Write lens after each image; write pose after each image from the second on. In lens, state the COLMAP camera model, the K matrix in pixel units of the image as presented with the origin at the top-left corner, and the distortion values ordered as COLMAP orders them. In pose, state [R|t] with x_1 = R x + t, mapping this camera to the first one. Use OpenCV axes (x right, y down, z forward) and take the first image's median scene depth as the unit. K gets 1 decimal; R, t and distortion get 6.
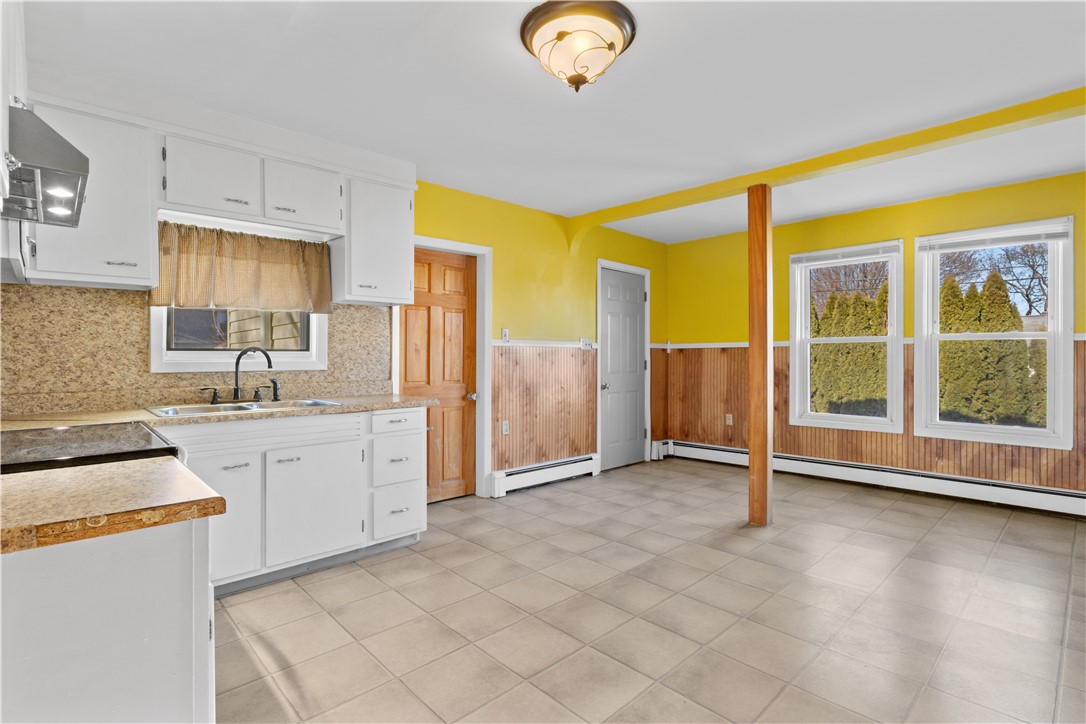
lens RADIAL K [[537.2, 0, 529.5], [0, 537.2, 364.2], [0, 0, 1]] dist [-0.004078, -0.000572]
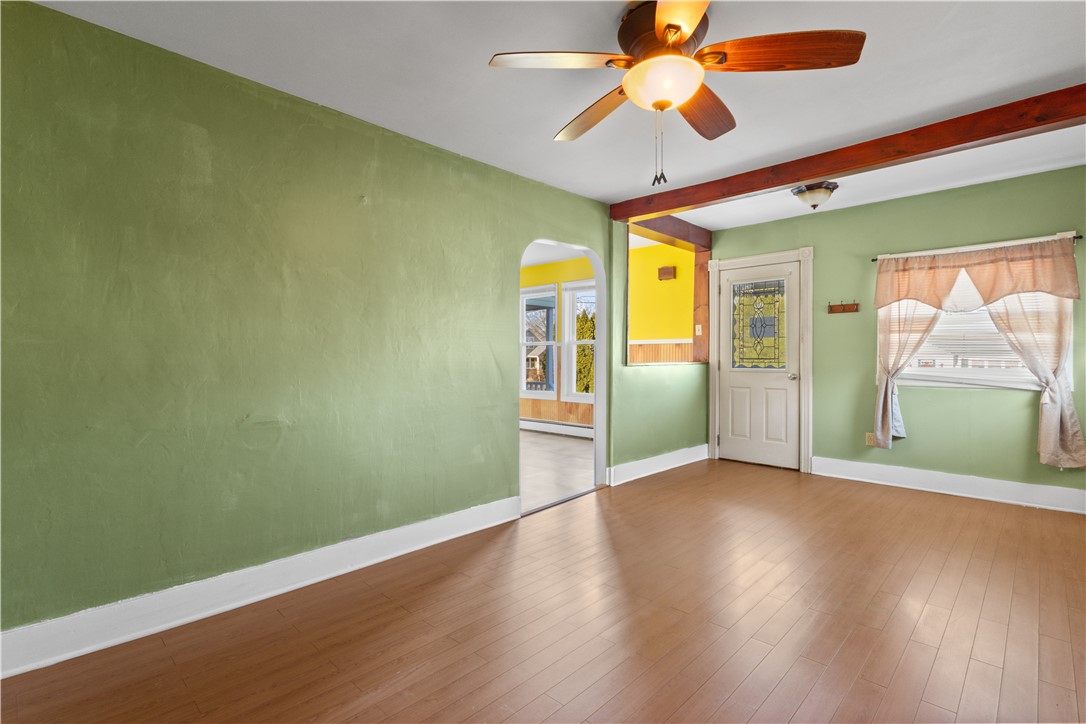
lens RADIAL K [[507.5, 0, 541.7], [0, 507.5, 358.7], [0, 0, 1]] dist [0.000195, -0.000090]
pose [[0.997979, -0.003358, 0.063448, 0.558450], [0.003565, 0.999989, -0.003151, 0.005957], [-0.063437, 0.003371, 0.997980, -0.576681]]
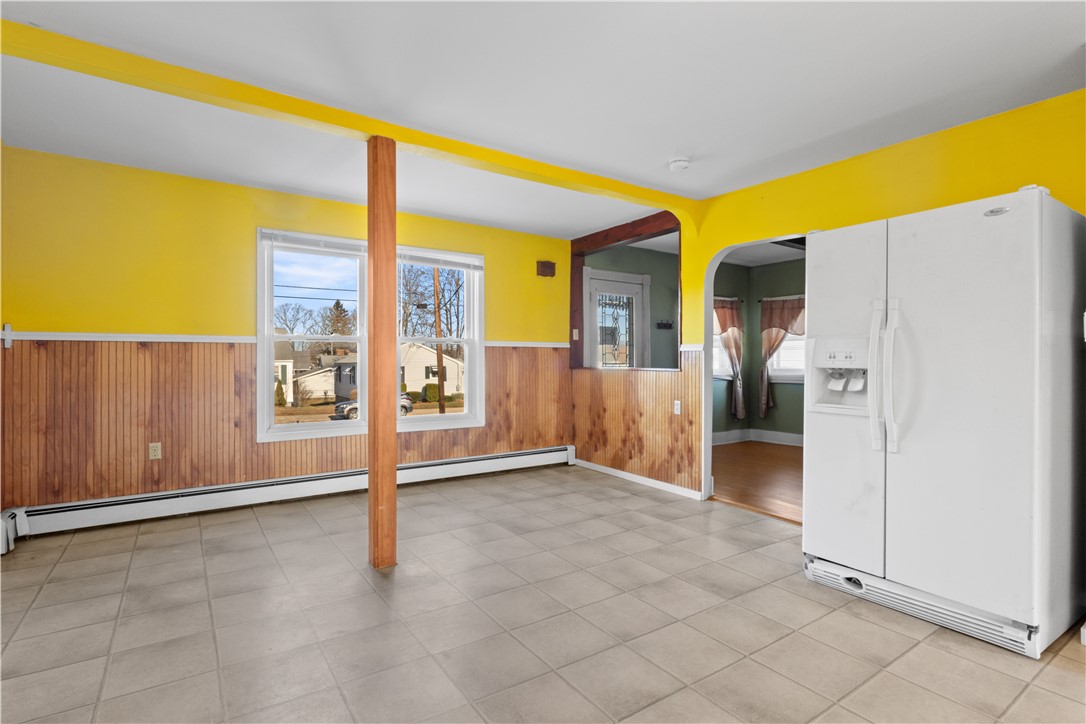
lens RADIAL K [[537.2, 0, 549.6], [0, 537.2, 362.4], [0, 0, 1]] dist [-0.004078, -0.000572]
pose [[0.129629, 0.001470, 0.991561, -0.277999], [0.012259, 0.999920, -0.003085, 0.003180], [-0.991487, 0.012555, 0.129601, 0.551430]]
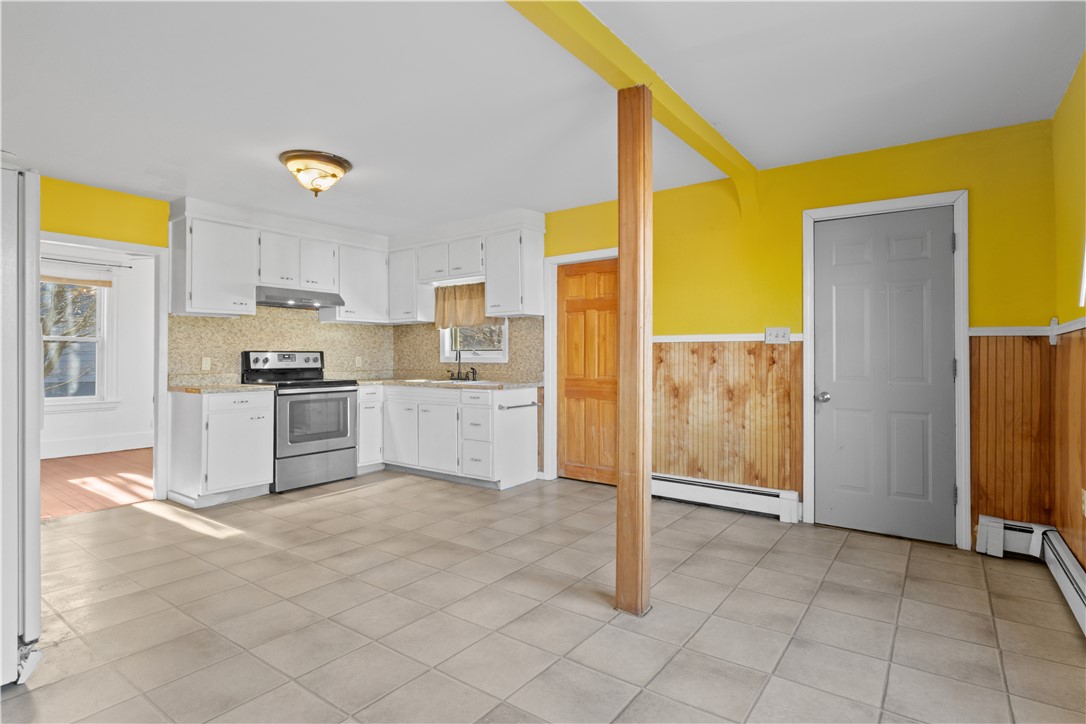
lens RADIAL K [[537.2, 0, 539.1], [0, 537.2, 354.6], [0, 0, 1]] dist [-0.004078, -0.000572]
pose [[0.189317, -0.005713, -0.981899, 0.890654], [-0.015758, 0.999837, -0.008856, -0.000825], [0.981790, 0.017149, 0.189196, 0.648899]]
